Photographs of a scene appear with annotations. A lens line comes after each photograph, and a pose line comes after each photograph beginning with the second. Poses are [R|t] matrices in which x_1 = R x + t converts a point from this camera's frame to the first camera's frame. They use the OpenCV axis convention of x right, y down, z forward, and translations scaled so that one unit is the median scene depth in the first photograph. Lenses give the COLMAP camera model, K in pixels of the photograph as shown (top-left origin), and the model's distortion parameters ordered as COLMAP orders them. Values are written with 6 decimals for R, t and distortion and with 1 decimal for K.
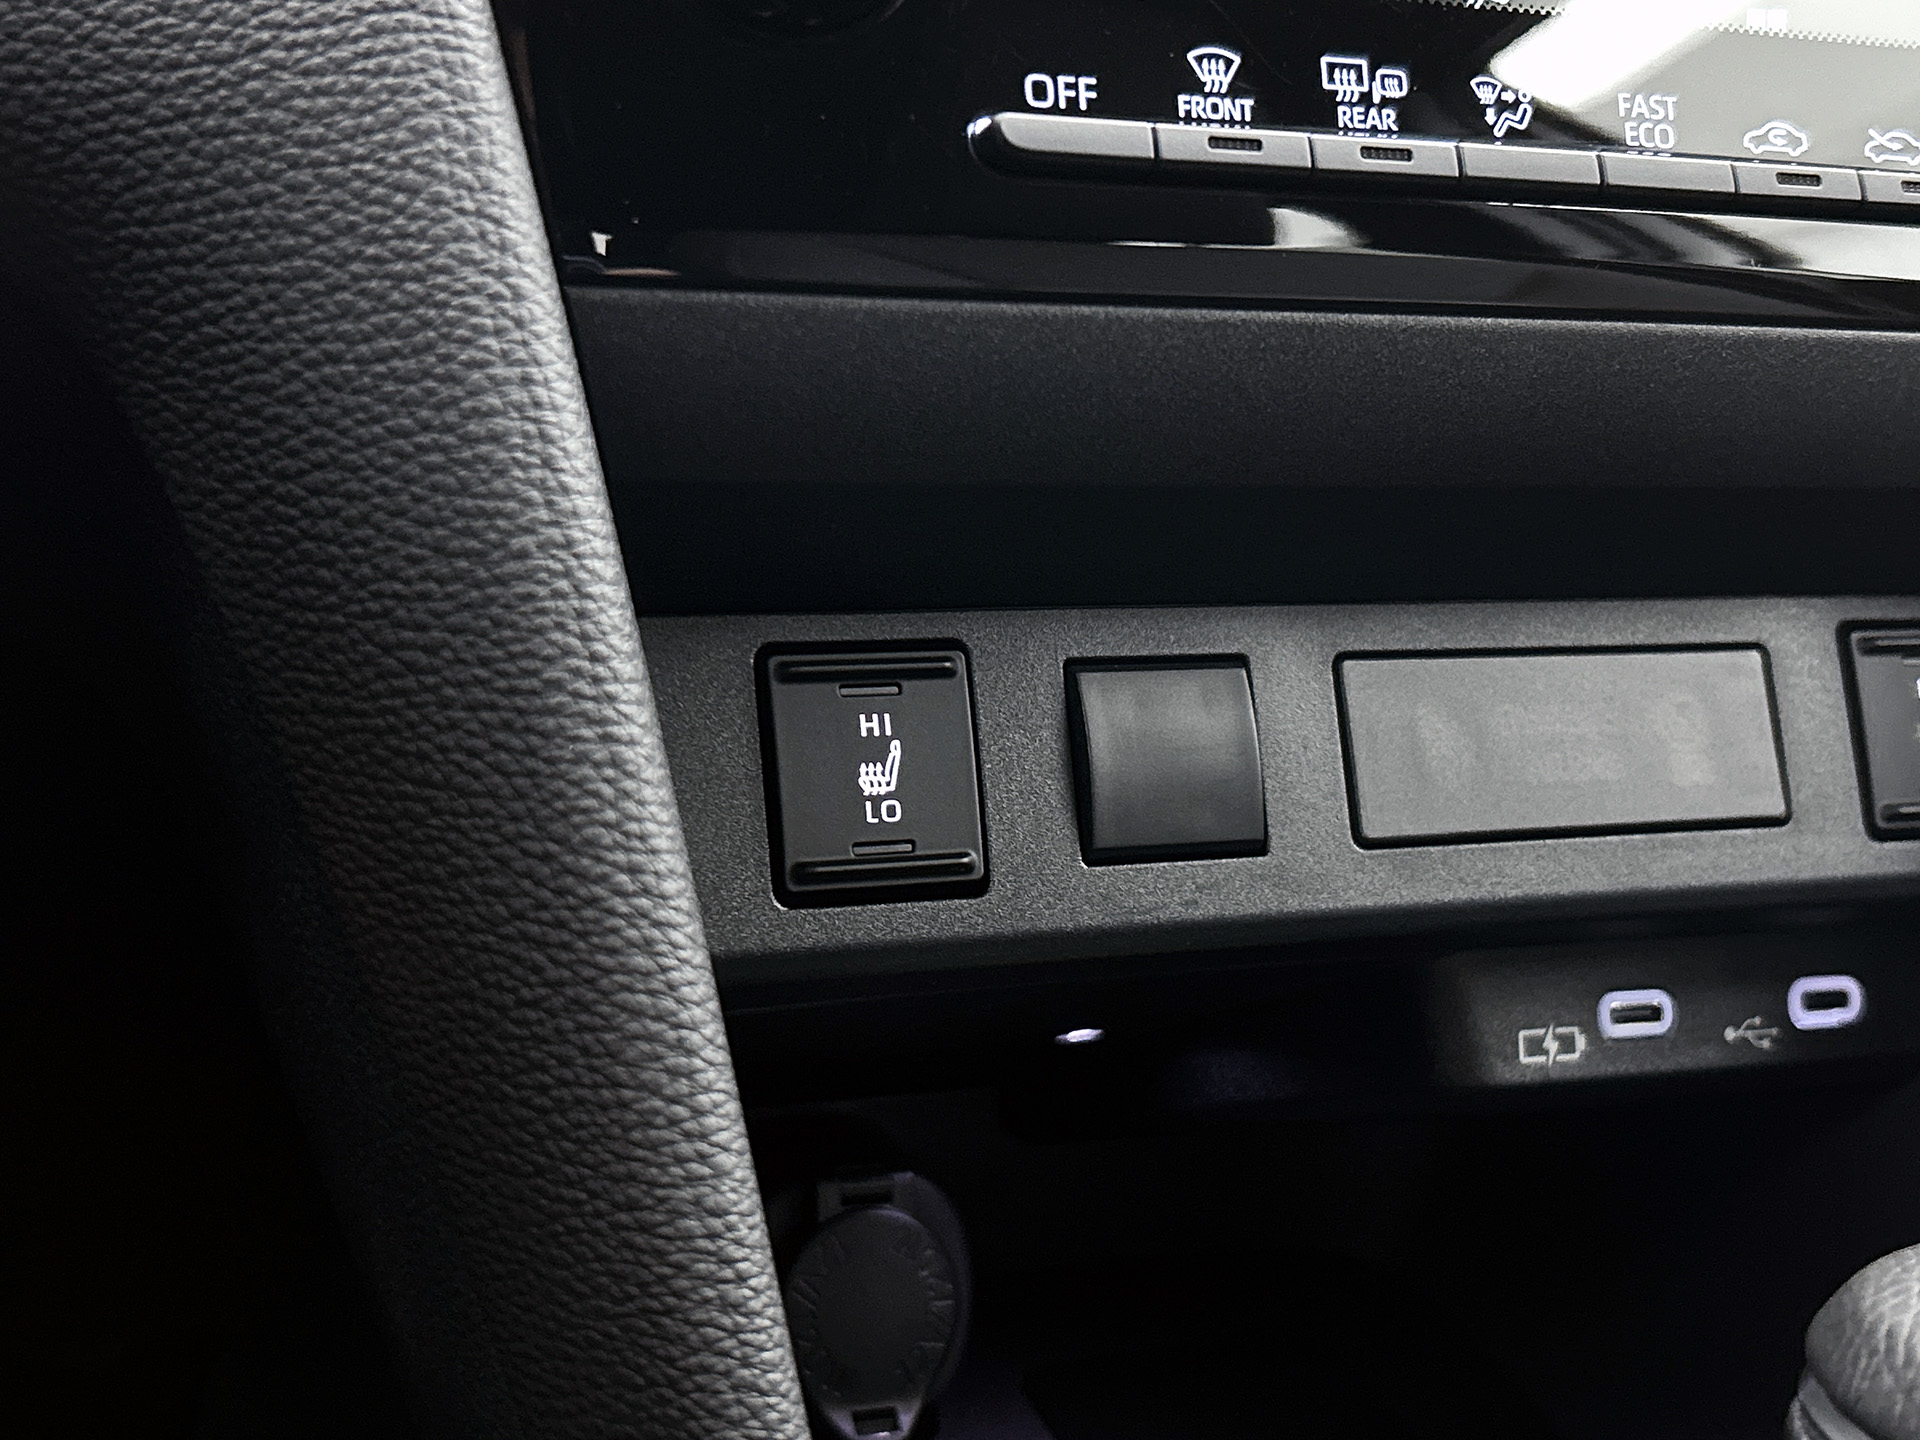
lens RADIAL K [[2478.9, 0, 960.0], [0, 2478.9, 720.0], [0, 0, 1]] dist [0.165184, -0.509818]
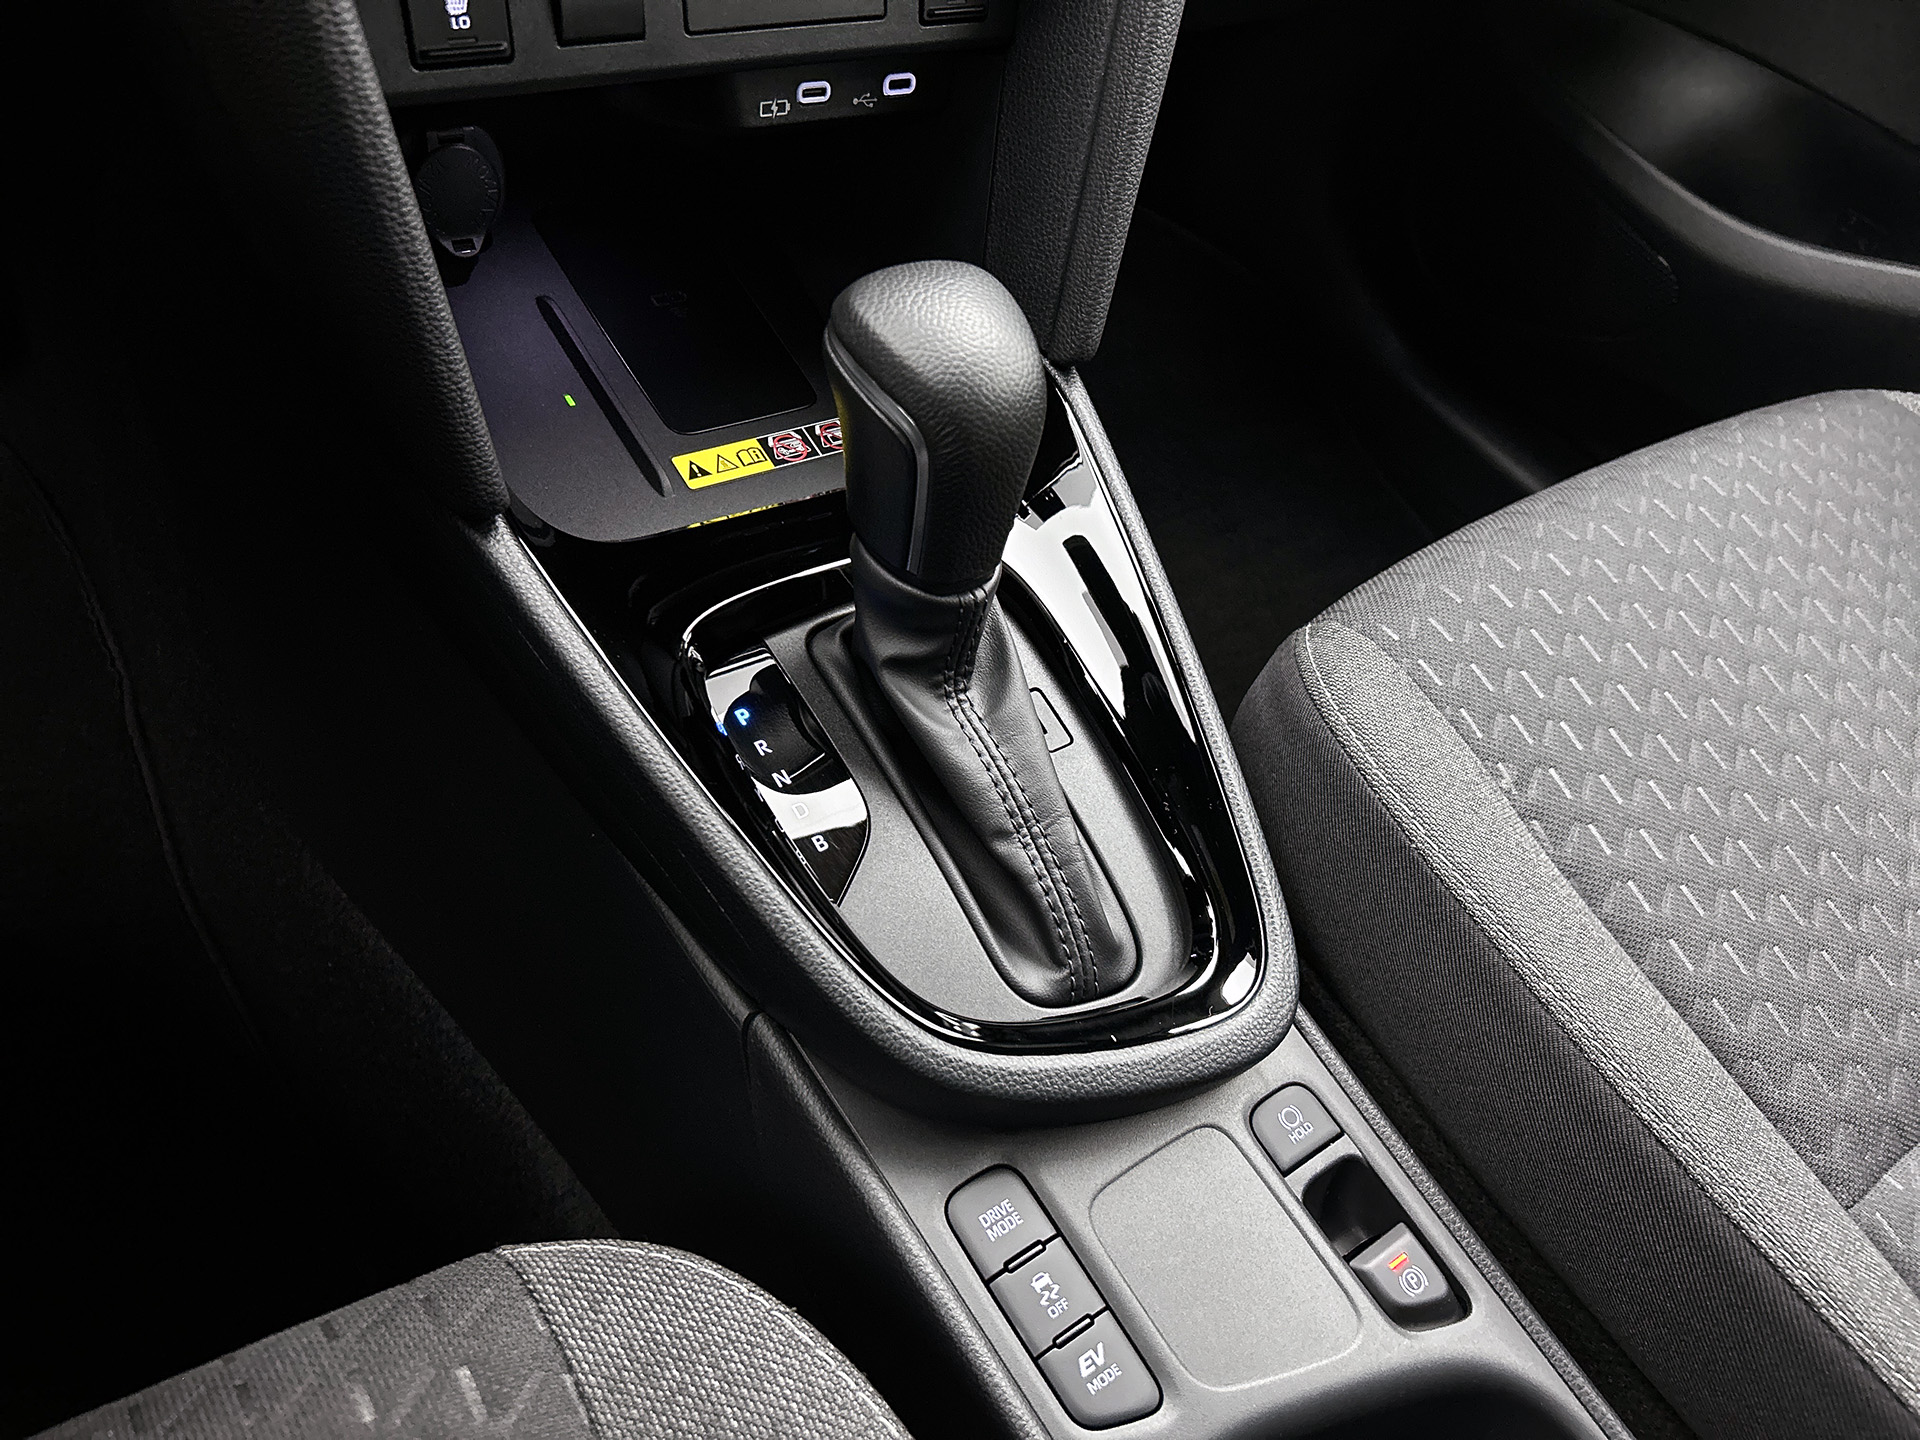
lens RADIAL K [[1461.1, 0, 932.5], [0, 1461.1, 743.4], [0, 0, 1]] dist [0.006886, 0.007699]
pose [[0.959494, -0.057265, 0.275848, -0.025796], [-0.137441, 0.759560, 0.635750, -0.364548], [-0.245929, -0.647911, 0.720923, -0.430126]]
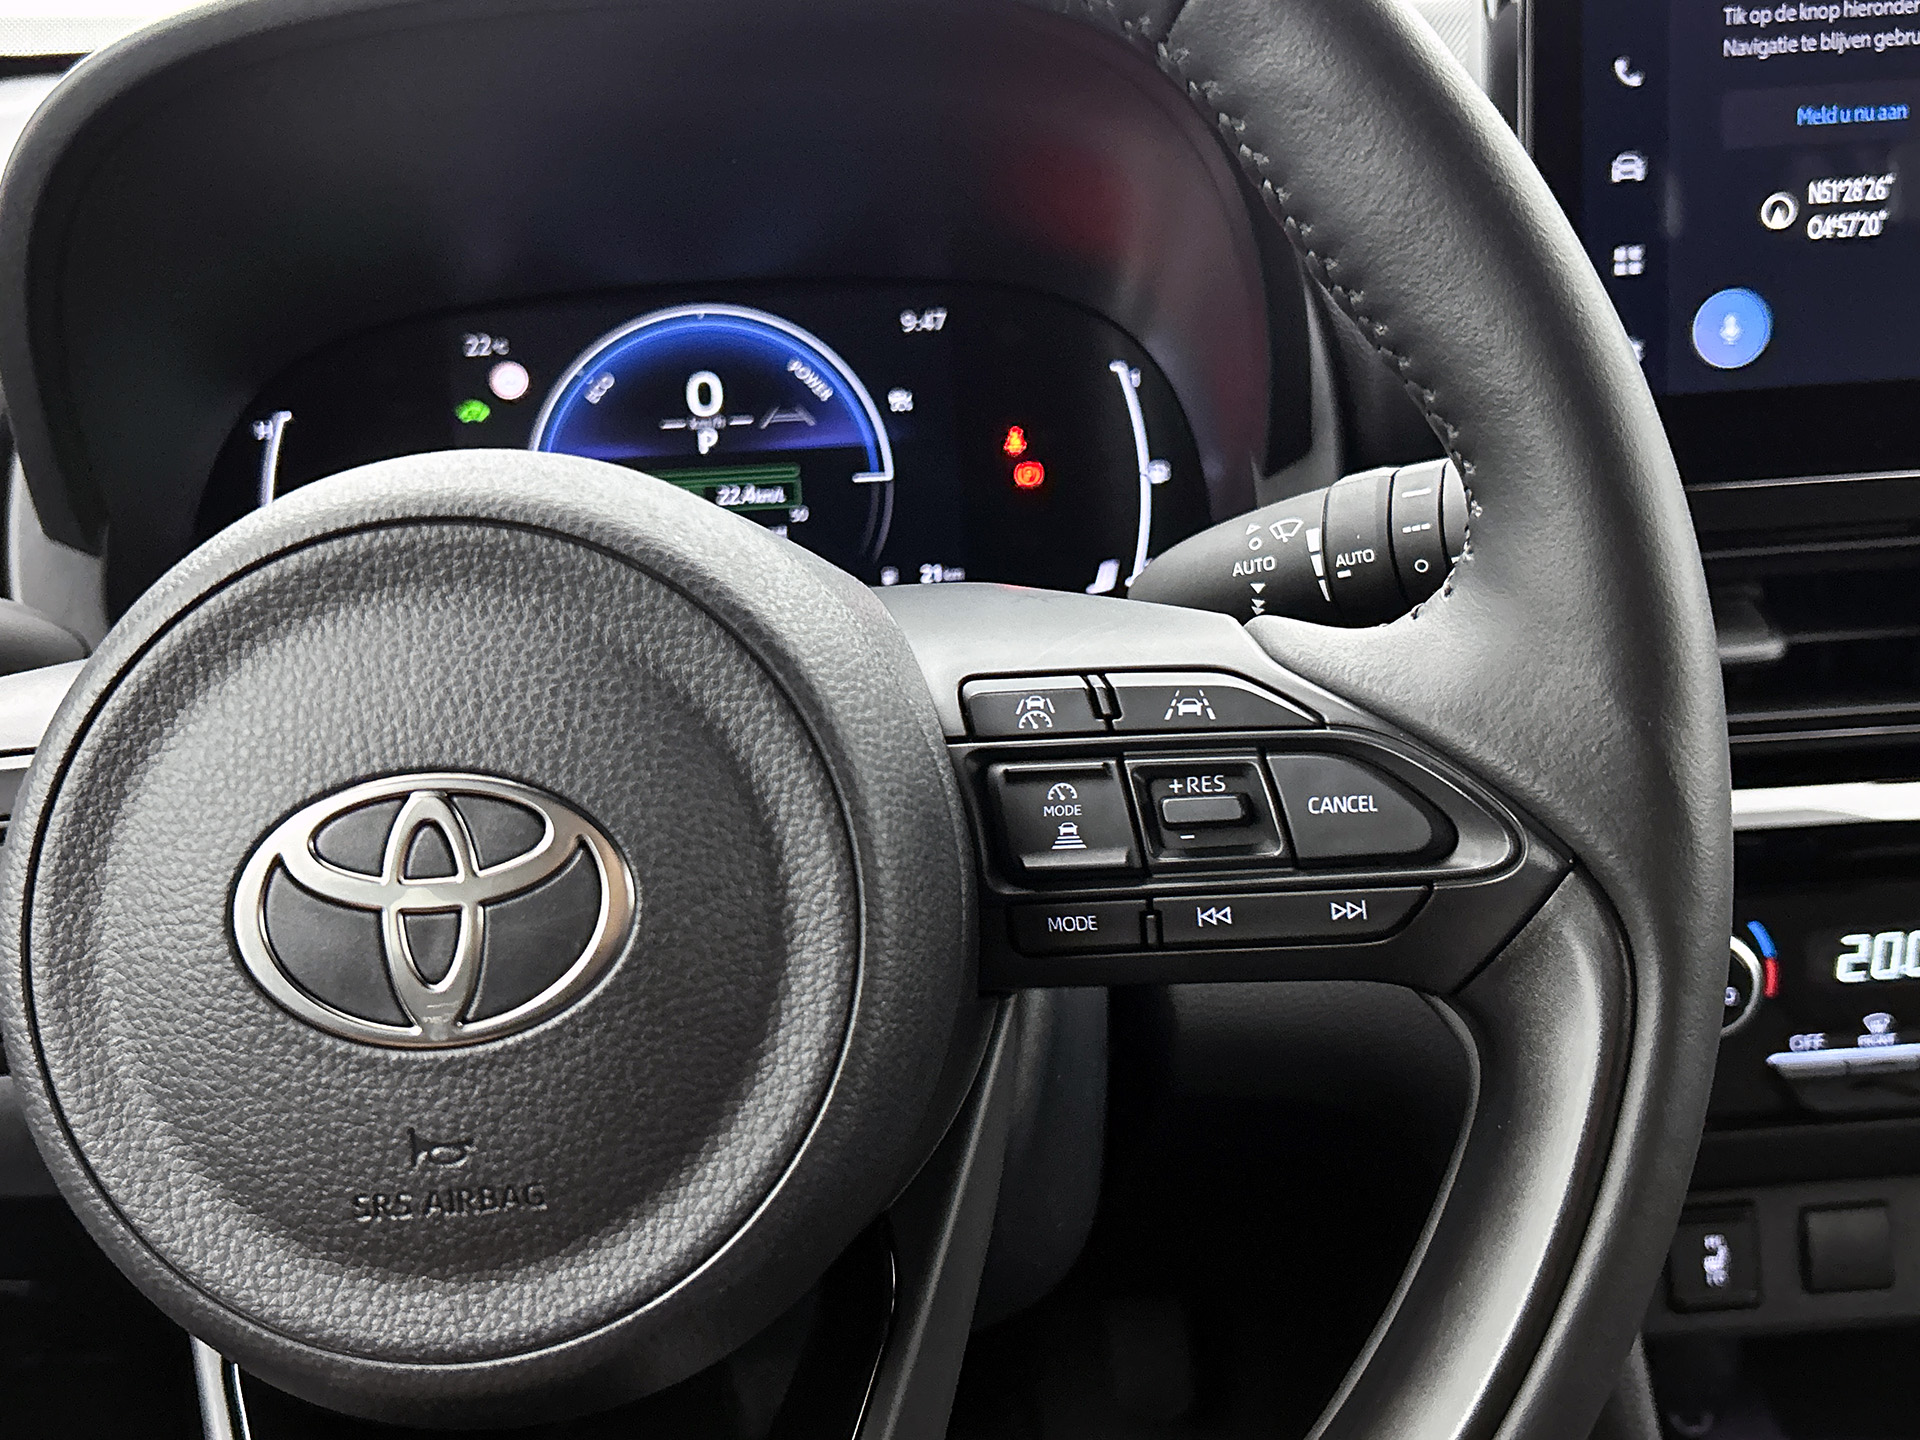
lens RADIAL K [[1978.0, 0, 977.6], [0, 1978.0, 710.5], [0, 0, 1]] dist [0.187580, -0.430918]
pose [[0.939592, 0.036239, -0.340371, -0.059196], [0.026545, 0.983671, 0.178008, -0.915204], [0.341264, -0.176290, 0.923288, -1.005777]]
